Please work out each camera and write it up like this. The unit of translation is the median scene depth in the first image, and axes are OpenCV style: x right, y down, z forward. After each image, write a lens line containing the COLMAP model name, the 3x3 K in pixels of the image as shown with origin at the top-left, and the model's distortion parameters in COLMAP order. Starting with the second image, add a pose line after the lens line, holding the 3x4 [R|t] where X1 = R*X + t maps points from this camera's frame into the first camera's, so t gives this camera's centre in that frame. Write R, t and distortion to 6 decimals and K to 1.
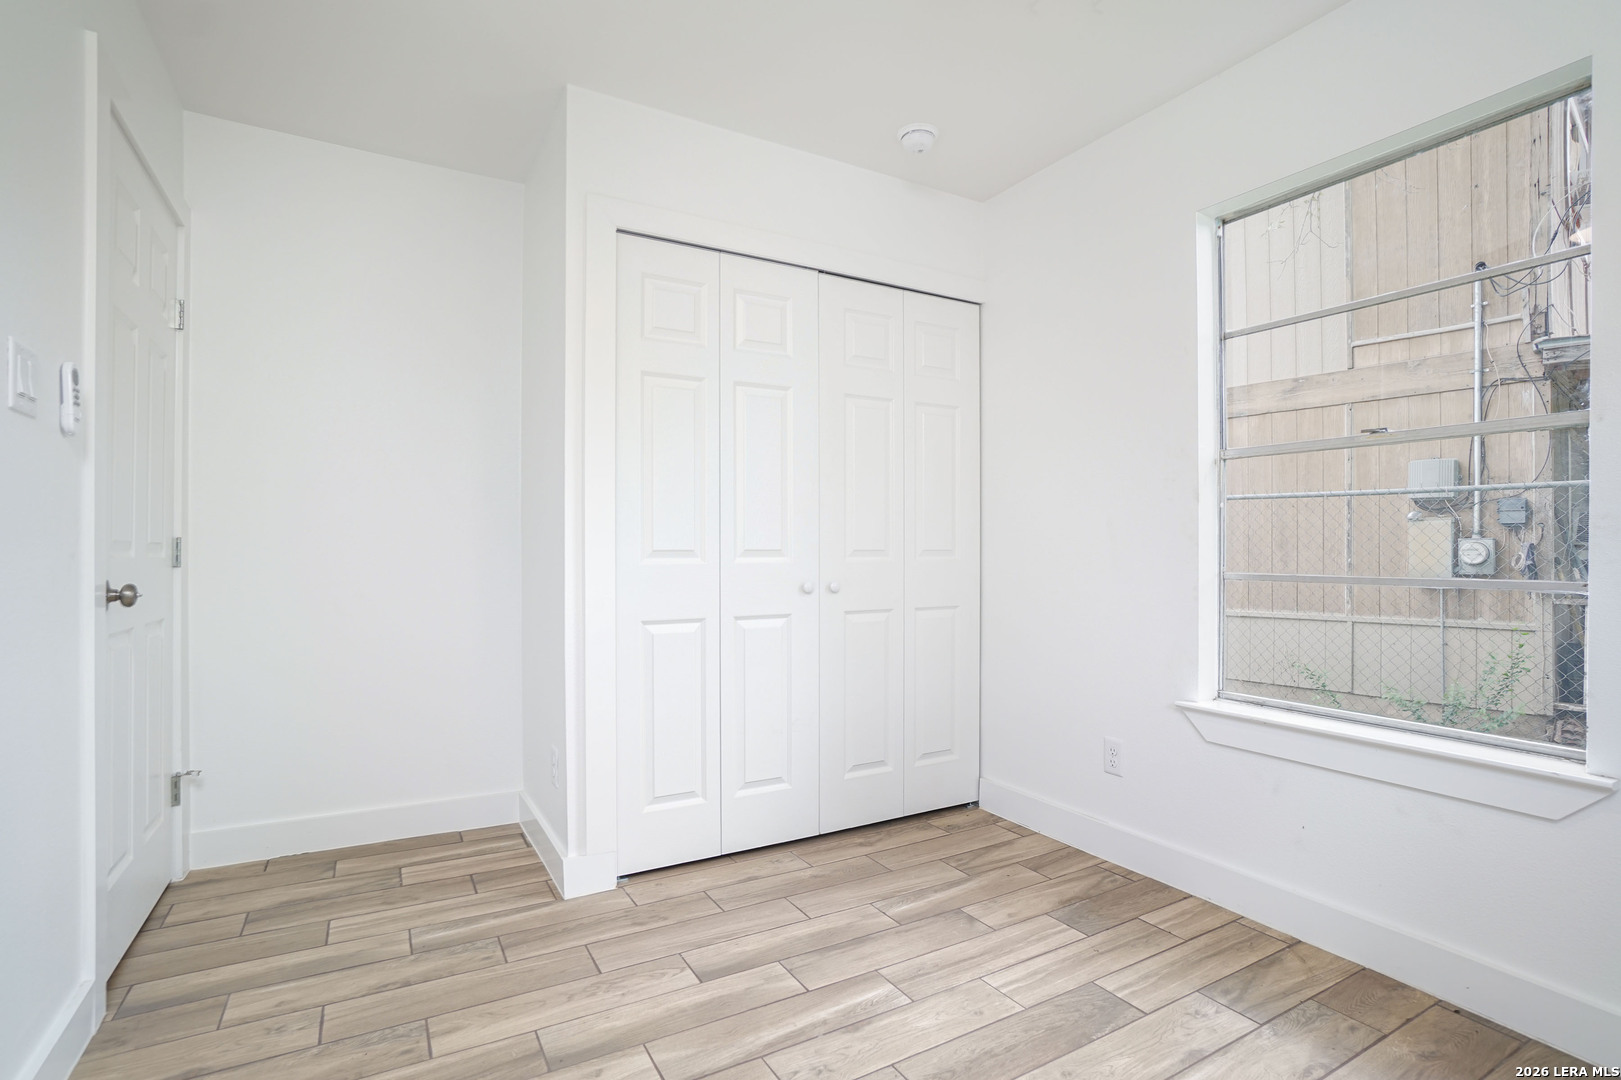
lens RADIAL K [[779.1, 0, 809.1], [0, 779.1, 541.0], [0, 0, 1]] dist [-0.045701, 0.013863]
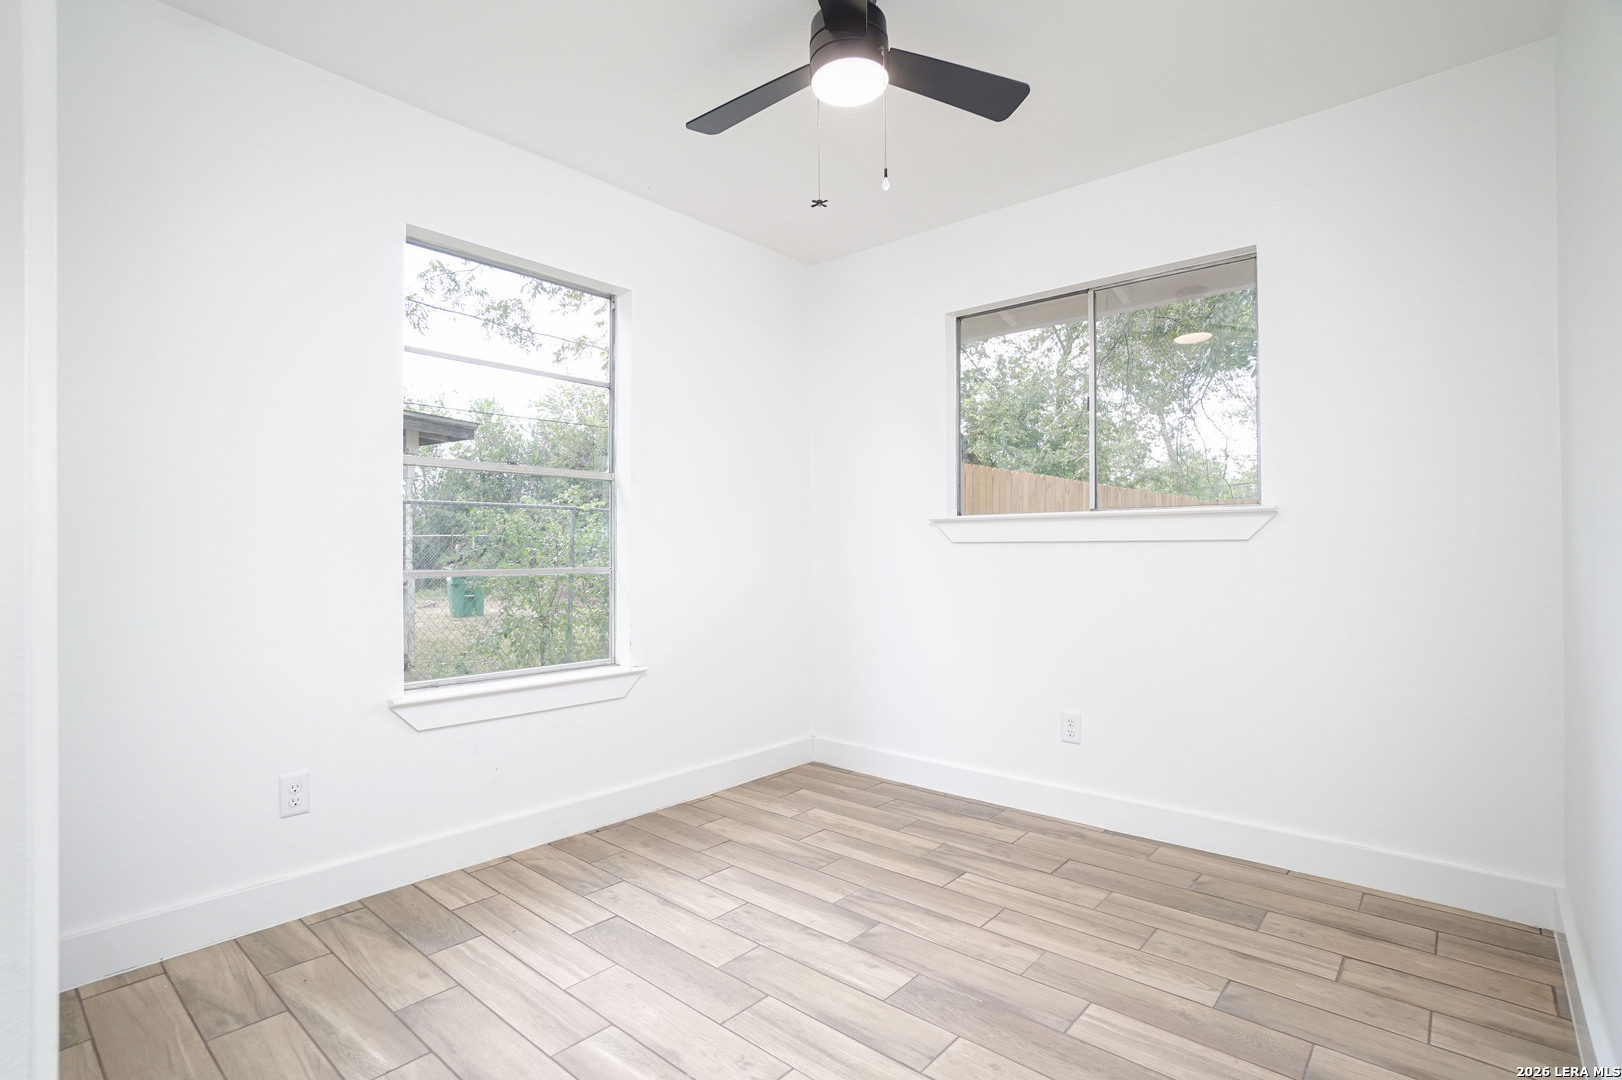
lens RADIAL K [[779.6, 0, 794.7], [0, 779.6, 522.8], [0, 0, 1]] dist [-0.045701, 0.013863]
pose [[-0.304949, 0.034660, 0.951738, -0.782615], [0.003139, 0.999369, -0.035389, 0.027609], [-0.952364, -0.007804, -0.304865, 1.021260]]
